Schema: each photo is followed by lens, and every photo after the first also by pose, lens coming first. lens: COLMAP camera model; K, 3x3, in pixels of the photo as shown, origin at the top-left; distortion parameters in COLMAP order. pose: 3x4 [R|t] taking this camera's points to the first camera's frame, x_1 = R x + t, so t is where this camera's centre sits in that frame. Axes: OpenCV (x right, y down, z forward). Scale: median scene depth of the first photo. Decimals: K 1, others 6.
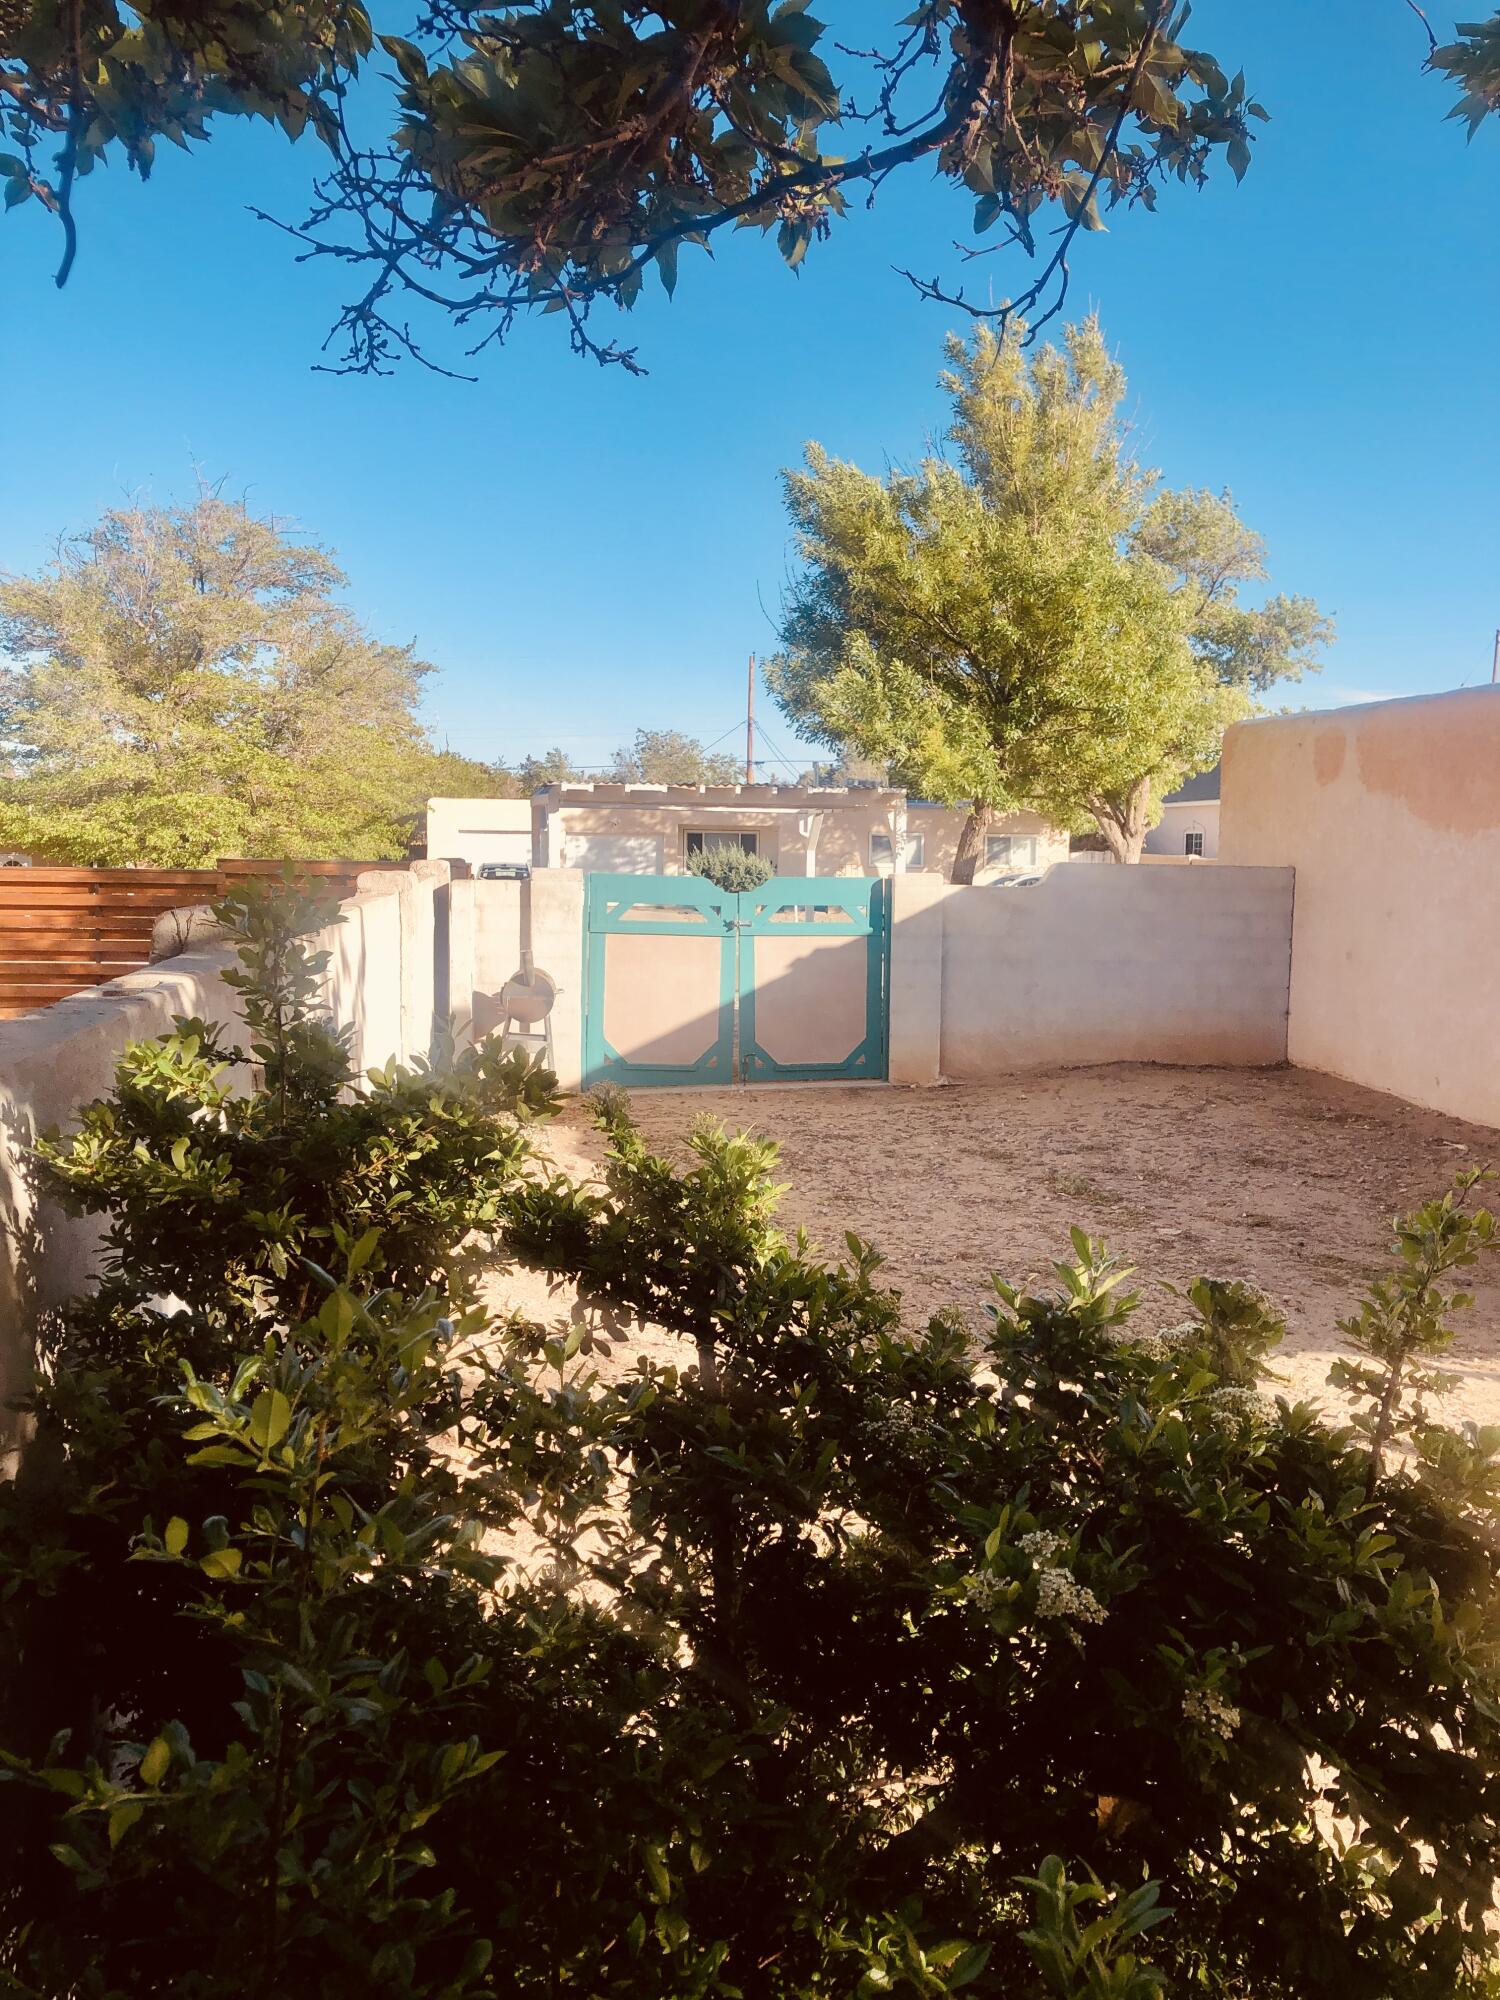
lens RADIAL K [[1642.7, 0, 753.3], [0, 1642.7, 1023.6], [0, 0, 1]] dist [0.012965, -0.012196]
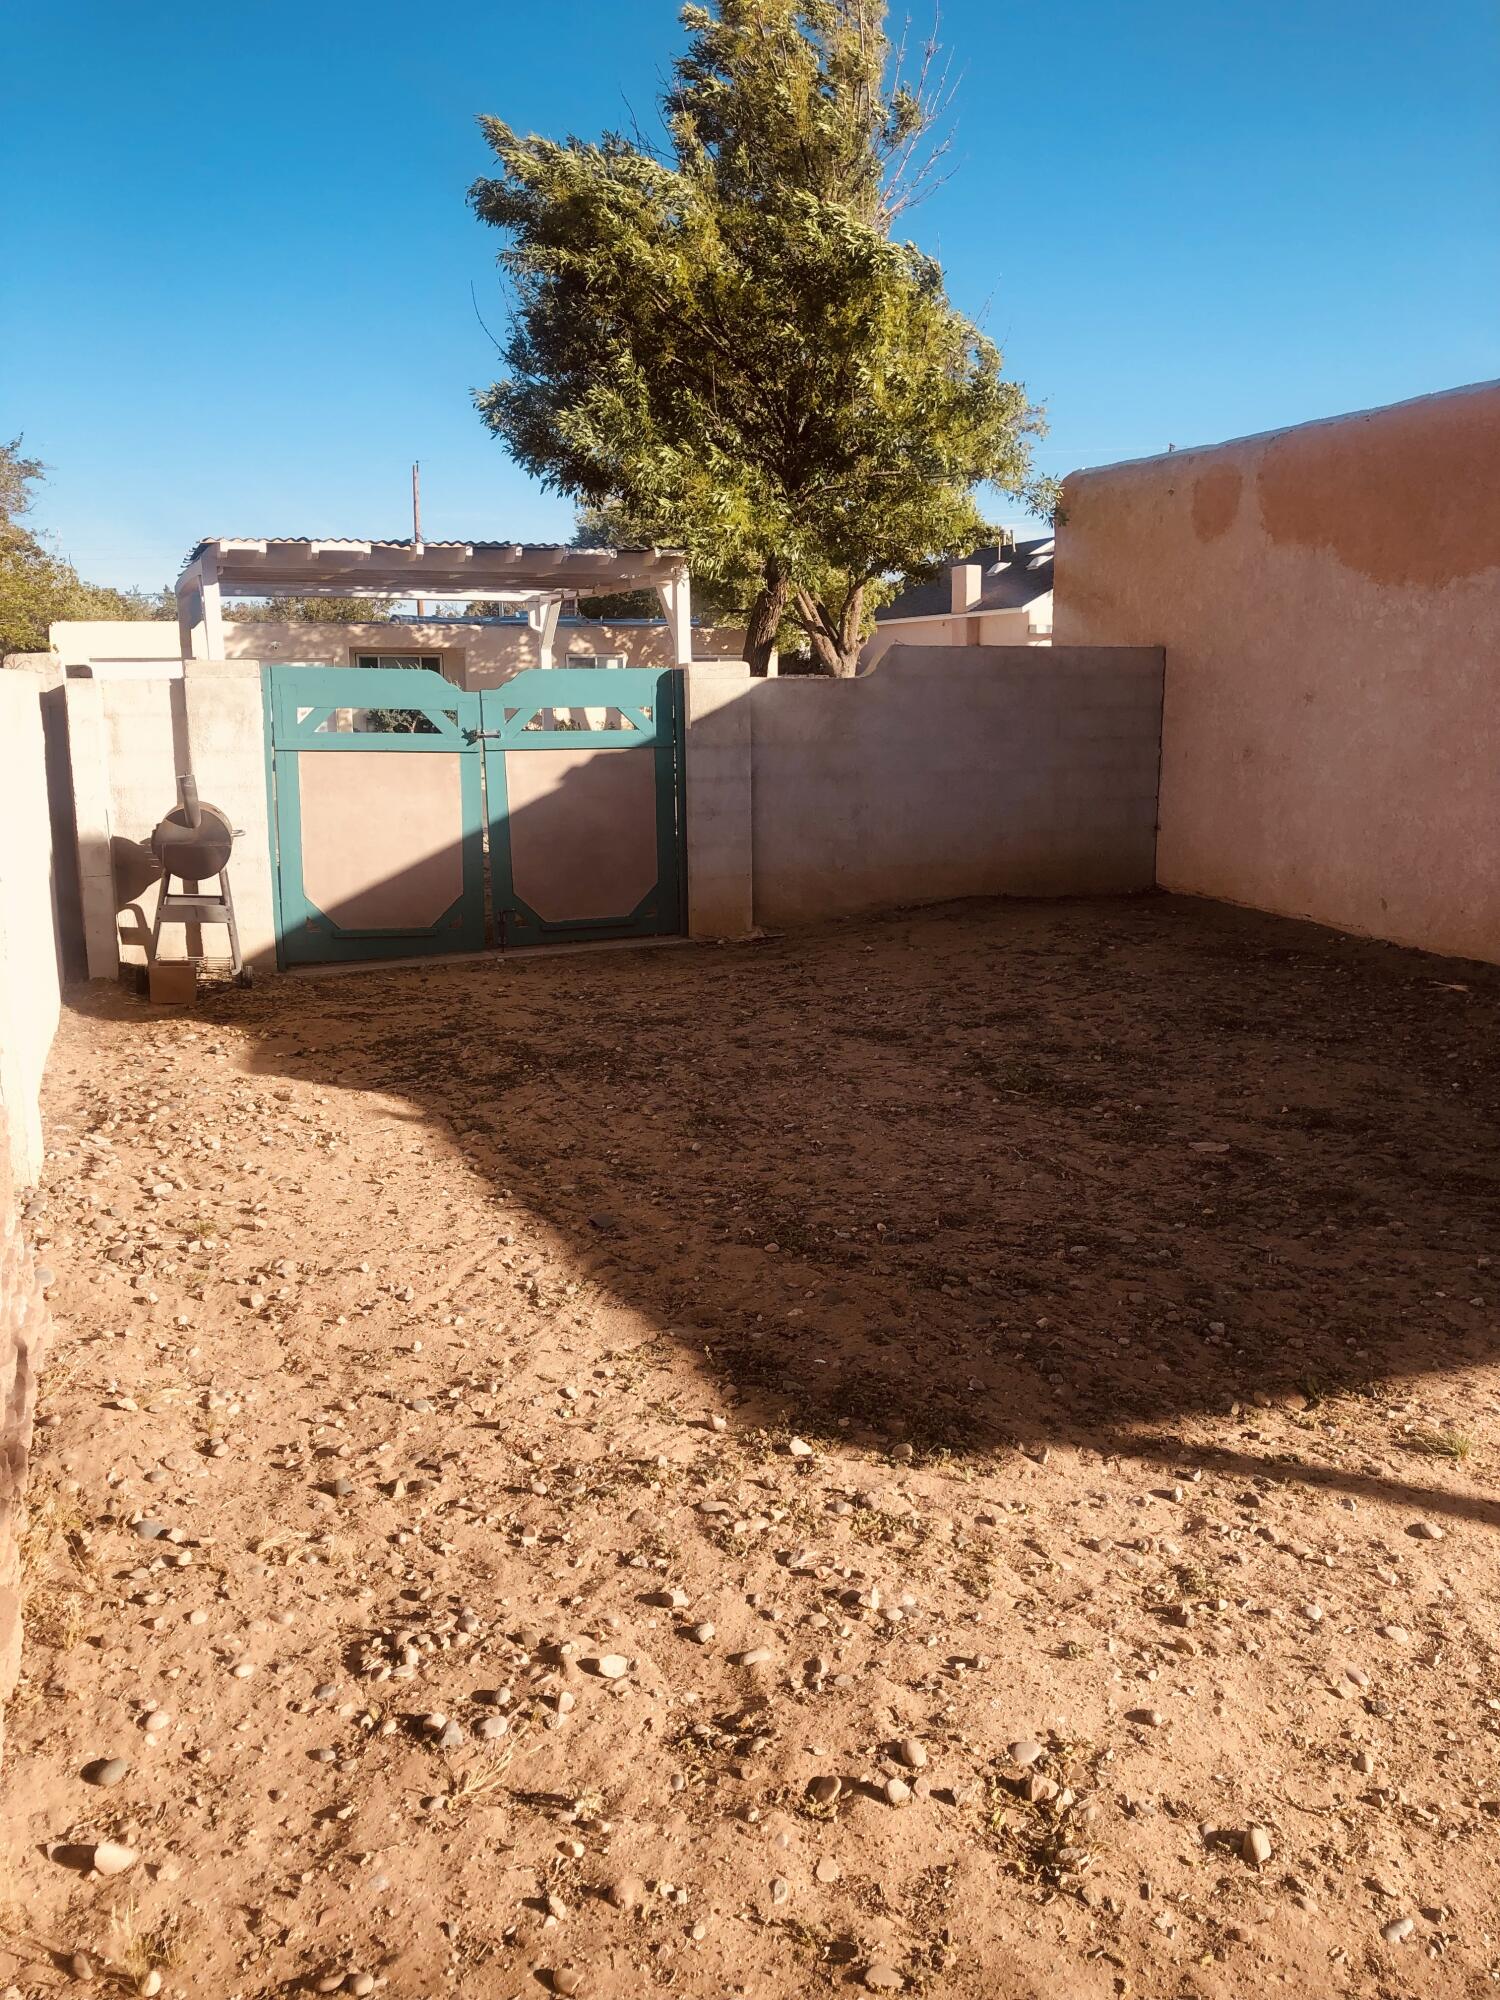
lens RADIAL K [[1642.7, 0, 753.3], [0, 1642.7, 1023.6], [0, 0, 1]] dist [0.012965, -0.012196]
pose [[0.980558, -0.059885, 0.186870, -0.035284], [0.041561, 0.994070, 0.100484, -0.000329], [-0.191780, -0.090764, 0.977232, 0.239465]]
